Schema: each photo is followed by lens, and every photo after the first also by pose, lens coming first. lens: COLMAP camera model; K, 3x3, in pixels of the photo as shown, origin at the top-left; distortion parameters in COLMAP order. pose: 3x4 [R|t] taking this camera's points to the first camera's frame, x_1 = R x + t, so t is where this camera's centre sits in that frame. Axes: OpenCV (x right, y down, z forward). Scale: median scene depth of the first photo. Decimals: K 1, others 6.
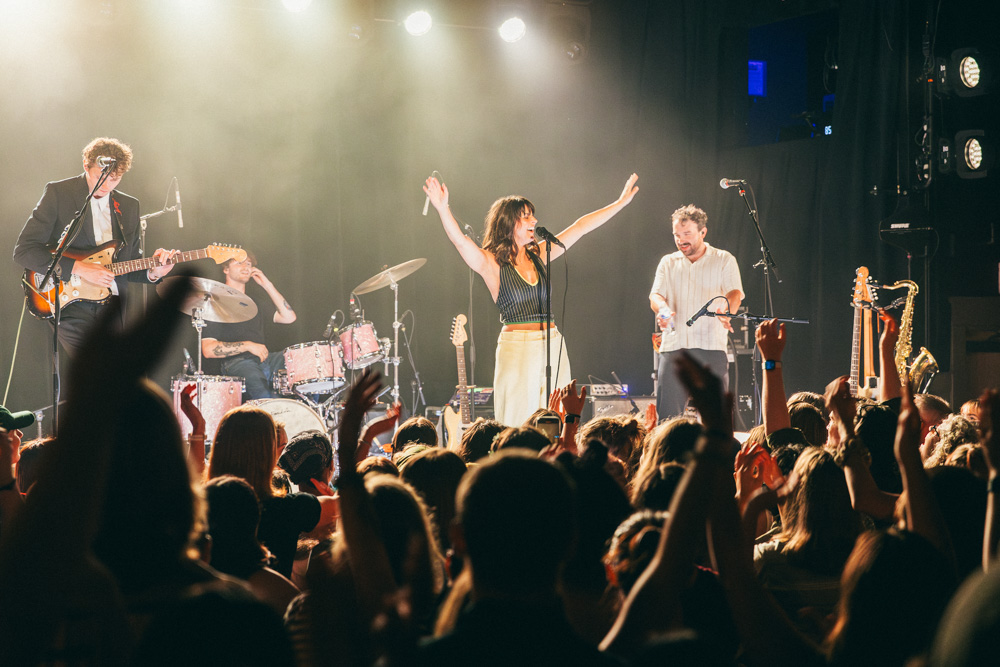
lens RADIAL K [[2018.6, 0, 502.4], [0, 2018.6, 333.4], [0, 0, 1]] dist [-0.004081, 0.000000]
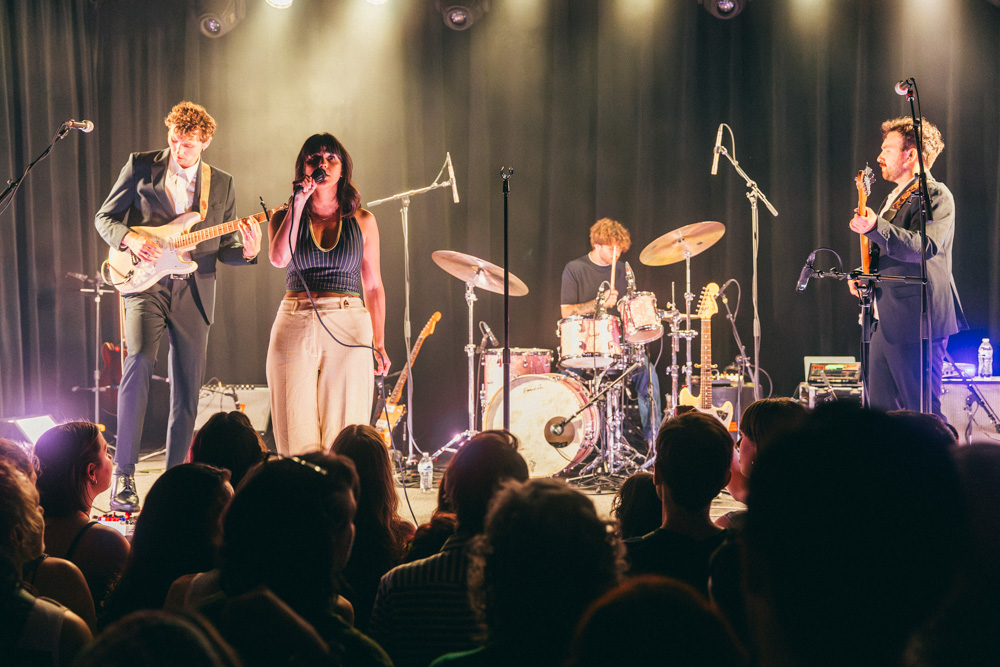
lens RADIAL K [[1273.5, 0, 487.1], [0, 1273.5, 352.9], [0, 0, 1]] dist [0.048323, 0.000000]
pose [[0.806969, 0.012239, -0.590467, 0.221209], [0.008195, 0.999457, 0.031917, 0.002383], [0.590537, -0.030595, 0.806430, 0.482910]]
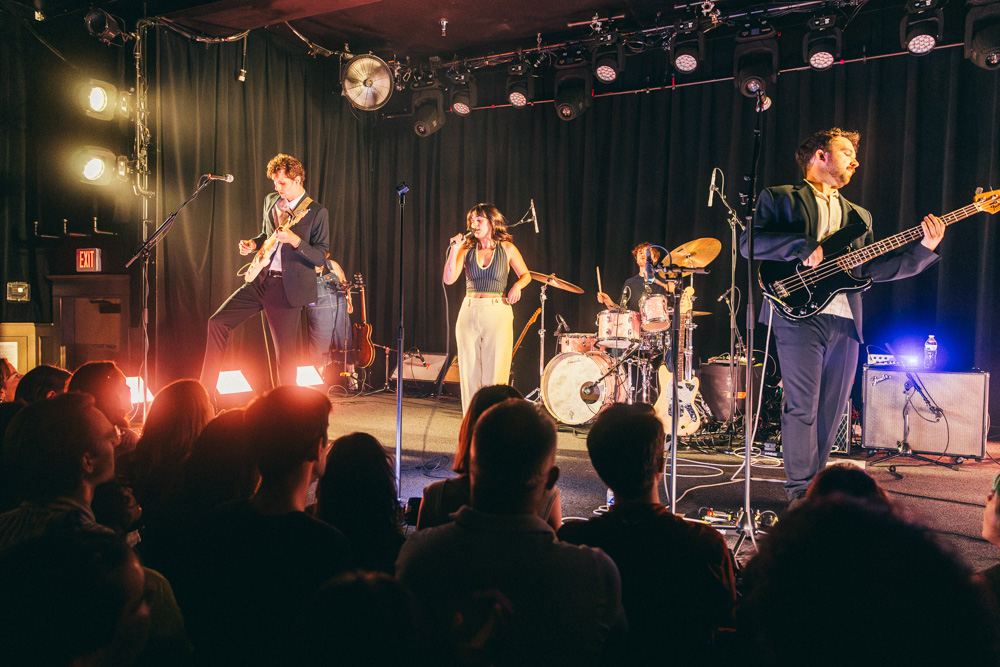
lens RADIAL K [[699.5, 0, 492.6], [0, 699.5, 345.2], [0, 0, 1]] dist [0.030906, -0.013382]
pose [[0.573402, 0.042962, -0.818147, 0.237593], [-0.012579, 0.998968, 0.043641, 0.007904], [0.819178, -0.014733, 0.573350, 0.660197]]
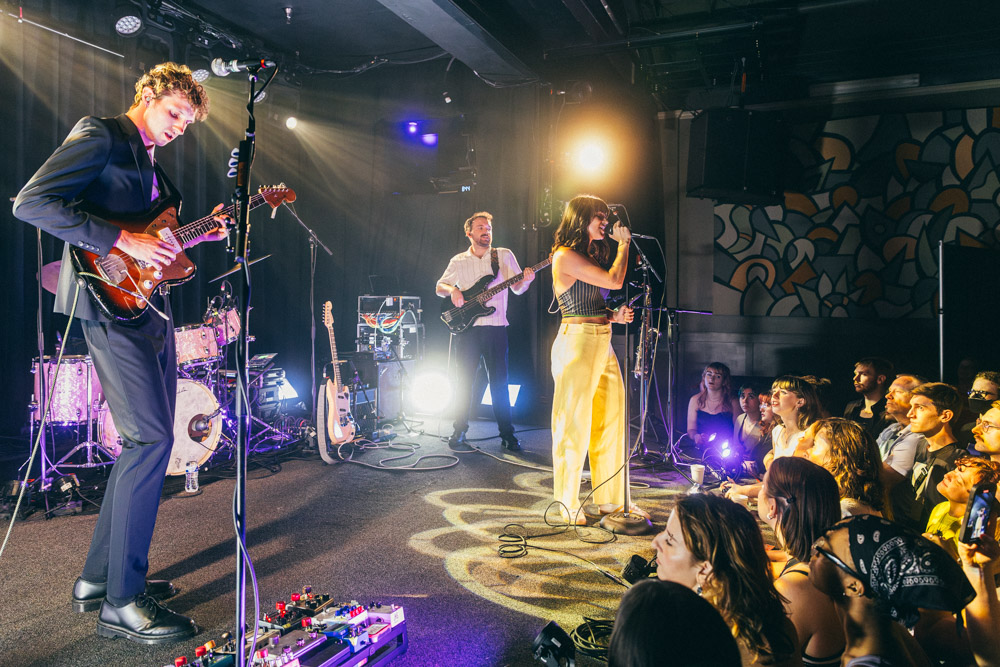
lens RADIAL K [[734.0, 0, 479.6], [0, 734.0, 315.1], [0, 0, 1]] dist [-0.015348, -0.000177]
pose [[0.791826, 0.000031, 0.610747, -0.211403], [-0.008686, 0.999899, 0.011210, -0.006405], [-0.610685, -0.014181, 0.791746, 0.582931]]
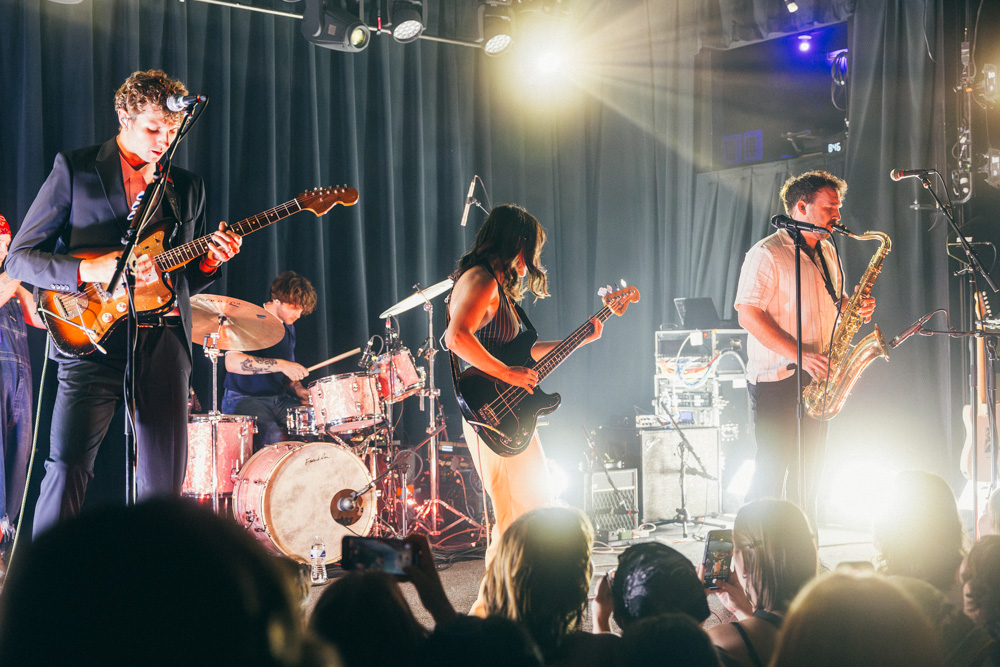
lens RADIAL K [[1385.9, 0, 492.6], [0, 1385.9, 342.5], [0, 0, 1]] dist [-0.018913, 0.000000]
pose [[0.982488, -0.010653, 0.186022, -0.139604], [0.013350, 0.999823, -0.013253, -0.000036], [-0.185848, 0.015504, 0.982456, 0.417173]]
